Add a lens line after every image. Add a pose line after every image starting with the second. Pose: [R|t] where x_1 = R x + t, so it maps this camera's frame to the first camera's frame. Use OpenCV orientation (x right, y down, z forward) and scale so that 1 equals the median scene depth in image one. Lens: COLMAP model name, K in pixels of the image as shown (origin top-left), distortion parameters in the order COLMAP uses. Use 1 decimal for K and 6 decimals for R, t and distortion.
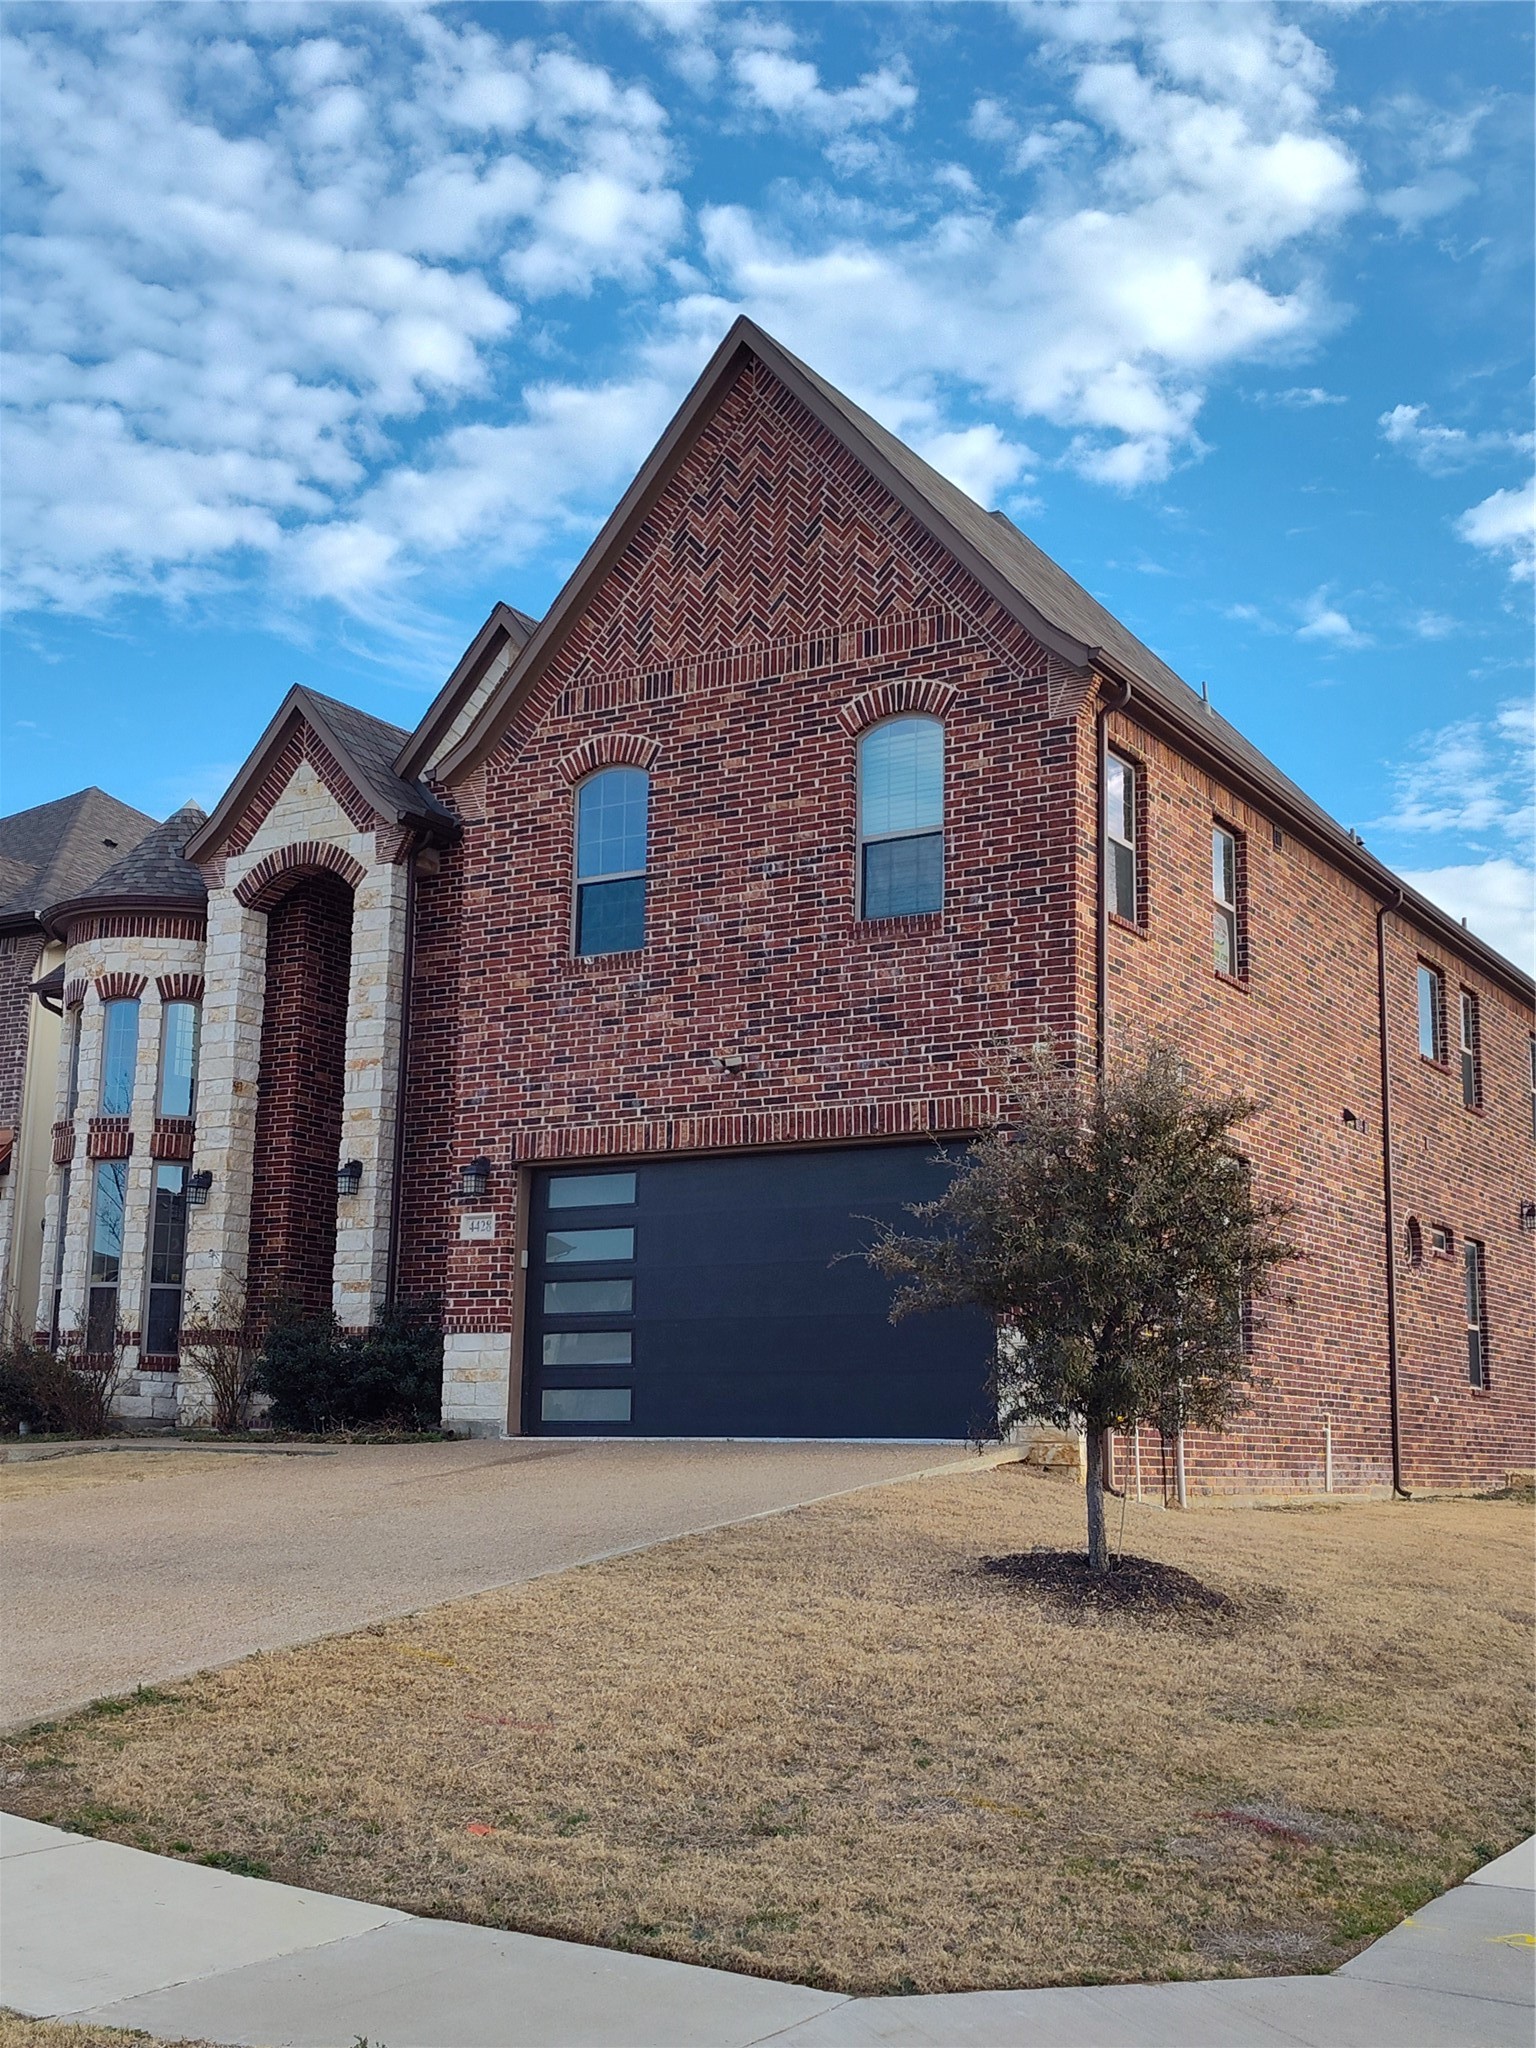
lens RADIAL K [[2142.8, 0, 769.1], [0, 2142.8, 1034.0], [0, 0, 1]] dist [0.047963, 0.000000]
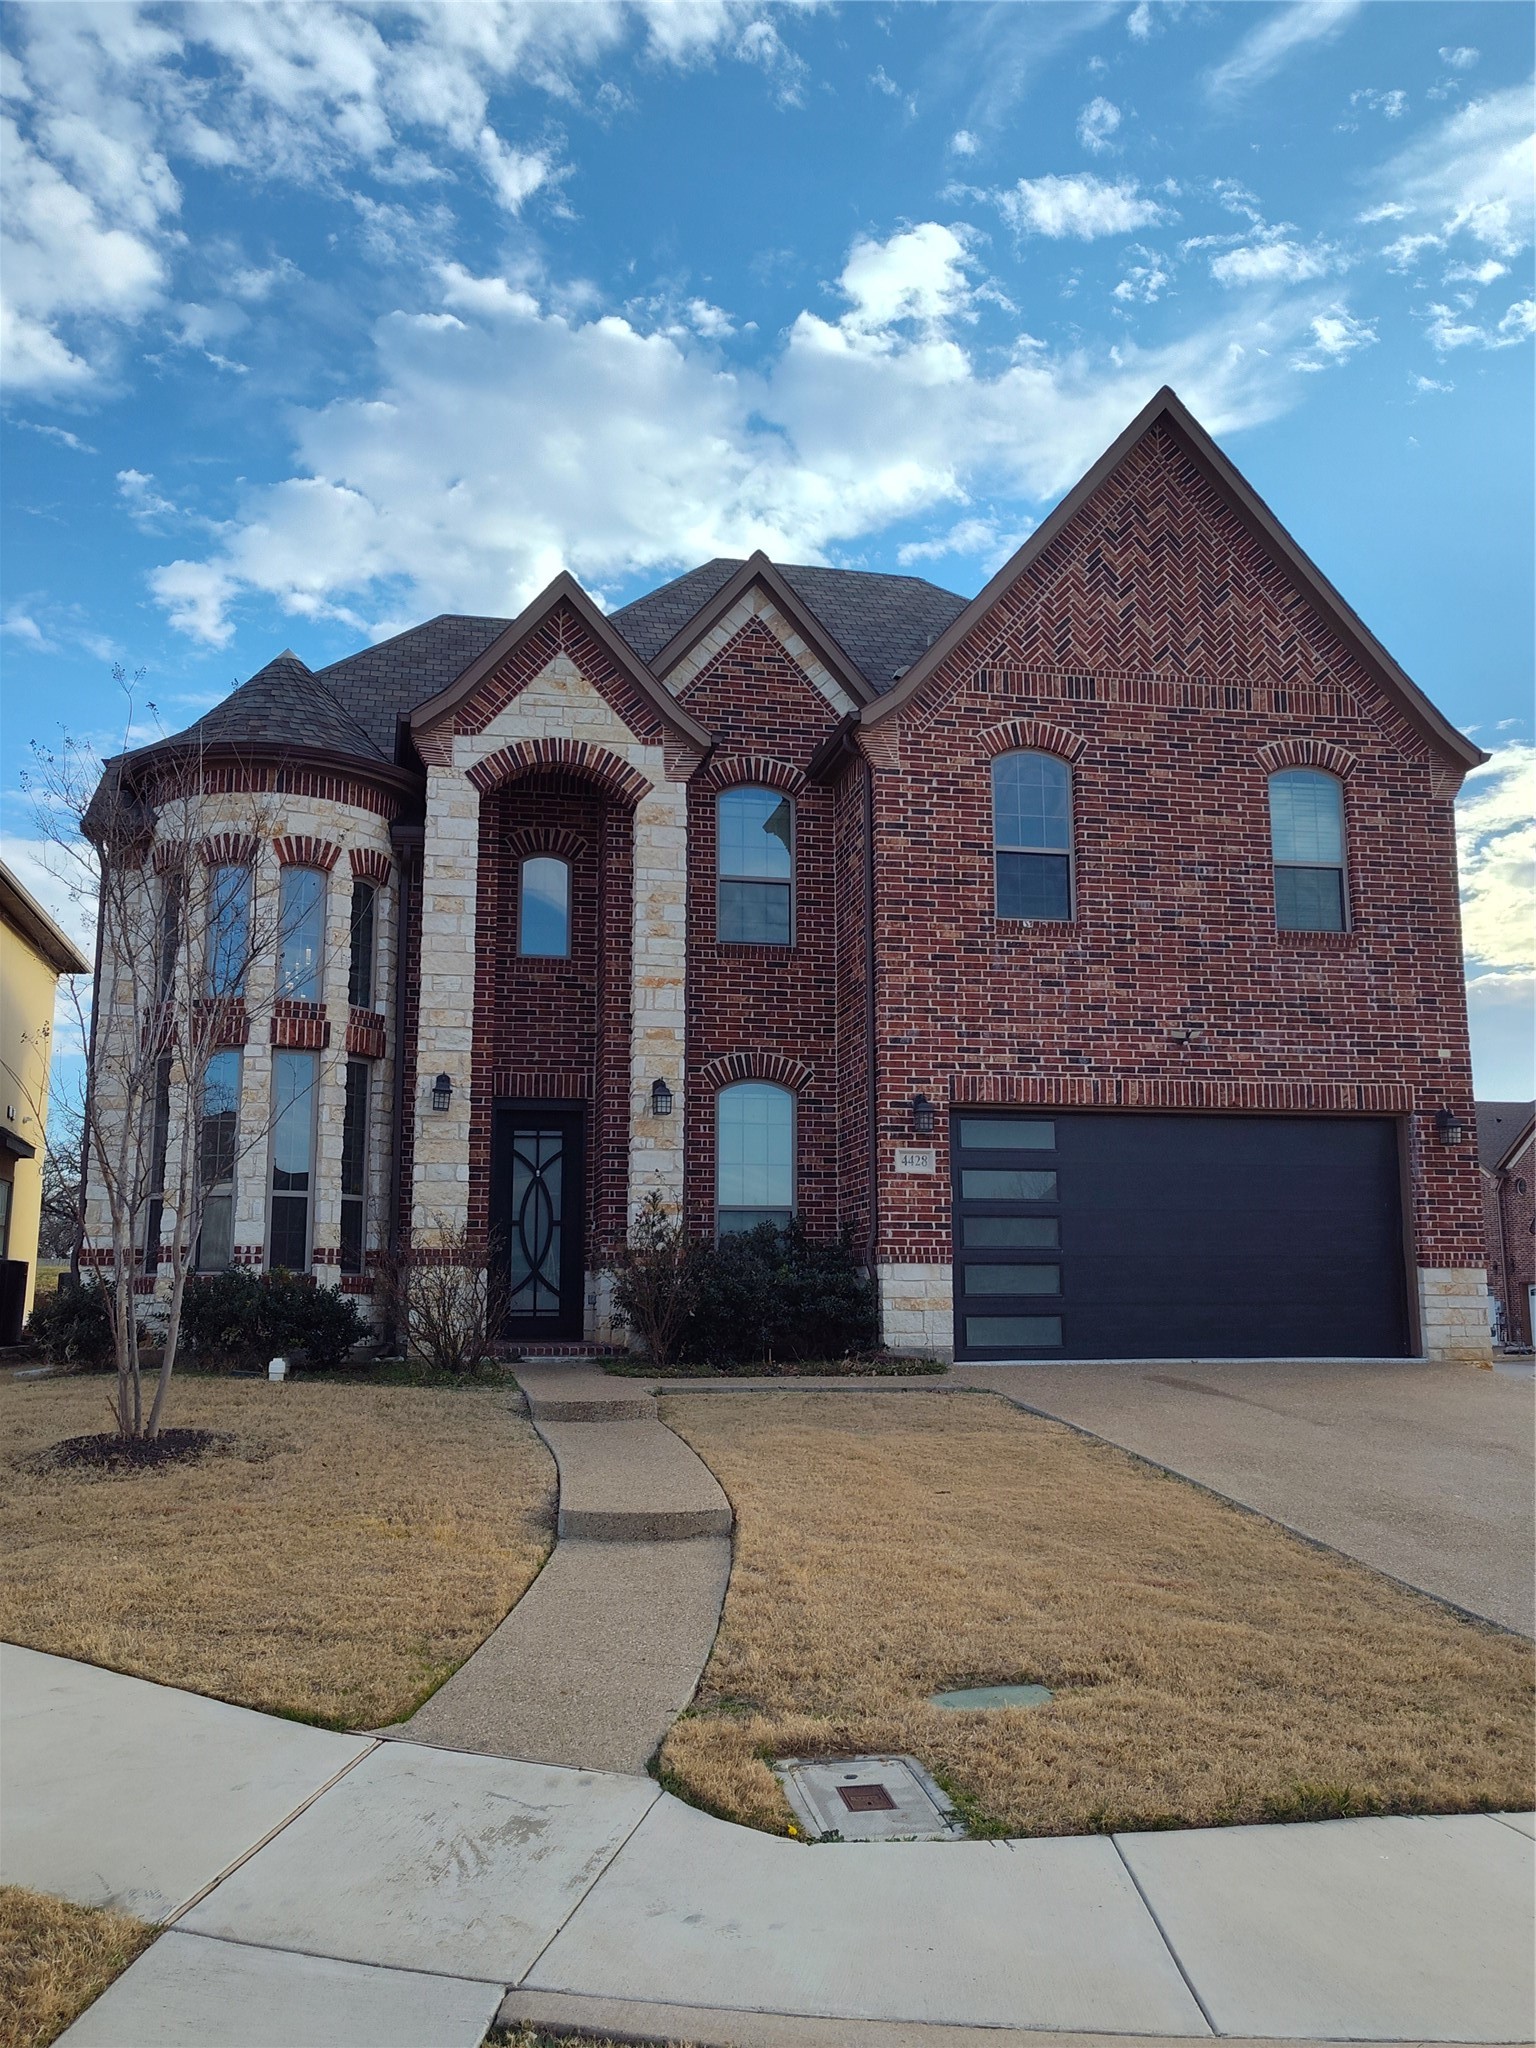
lens RADIAL K [[1649.3, 0, 777.3], [0, 1649.3, 1018.1], [0, 0, 1]] dist [0.028964, -0.063248]
pose [[0.752131, 0.100072, 0.651371, -0.718863], [-0.113960, 0.993263, -0.021009, 0.045224], [-0.649086, -0.058429, 0.758468, 0.440894]]
